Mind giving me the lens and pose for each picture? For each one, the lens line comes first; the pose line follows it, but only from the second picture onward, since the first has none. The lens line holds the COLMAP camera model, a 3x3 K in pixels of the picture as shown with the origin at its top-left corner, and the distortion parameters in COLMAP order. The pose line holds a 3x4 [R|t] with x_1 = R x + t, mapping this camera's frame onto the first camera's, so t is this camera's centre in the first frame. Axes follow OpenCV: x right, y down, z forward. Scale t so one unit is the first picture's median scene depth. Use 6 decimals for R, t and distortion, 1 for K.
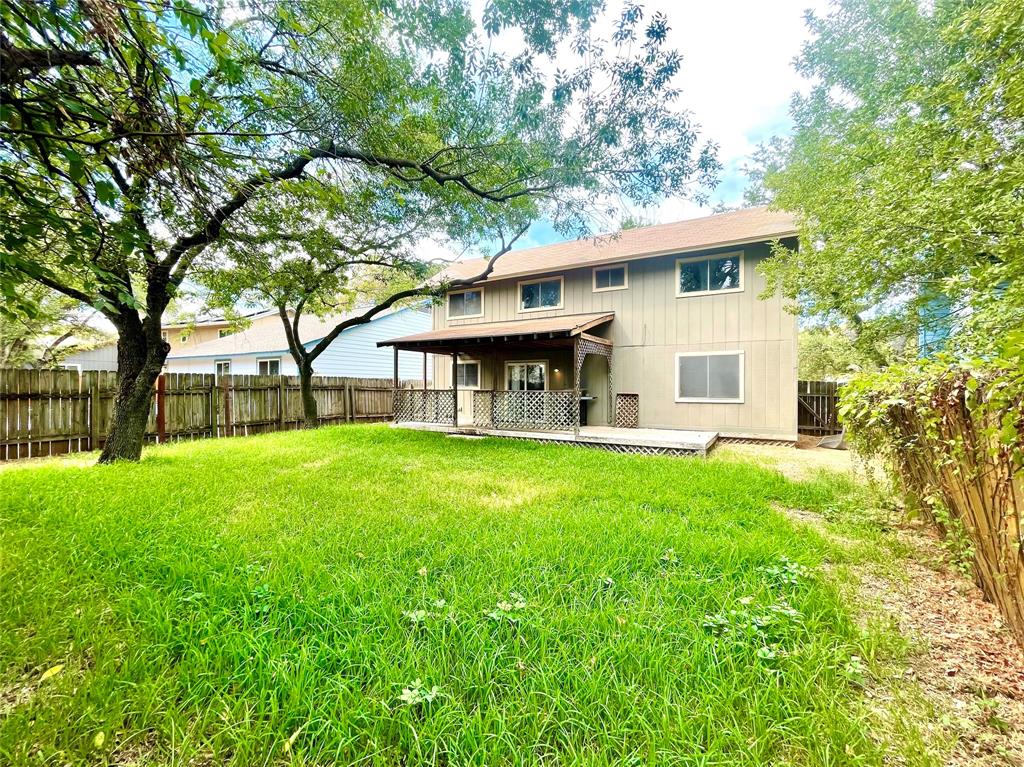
lens RADIAL K [[414.3, 0, 507.9], [0, 414.3, 386.3], [0, 0, 1]] dist [-0.000112, 0.001019]
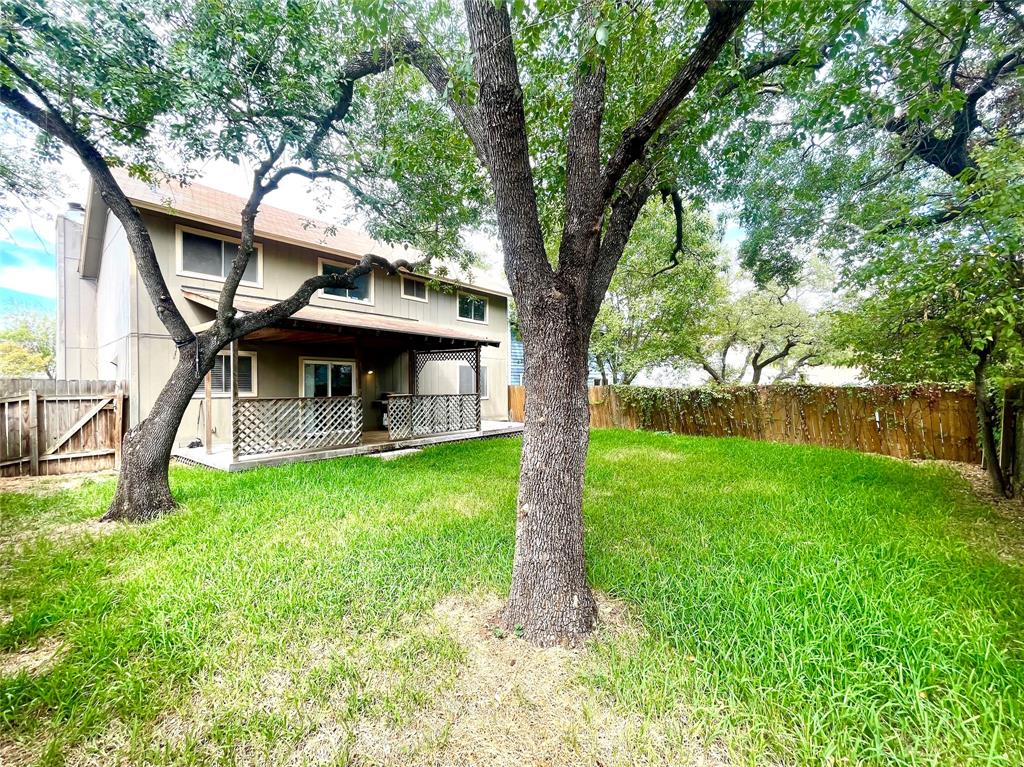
lens RADIAL K [[414.3, 0, 507.9], [0, 414.3, 386.3], [0, 0, 1]] dist [-0.000112, 0.001019]
pose [[0.148419, -0.002798, 0.988921, -0.785009], [0.008374, 0.999964, 0.001573, -0.007488], [-0.988889, 0.008048, 0.148437, 0.604861]]
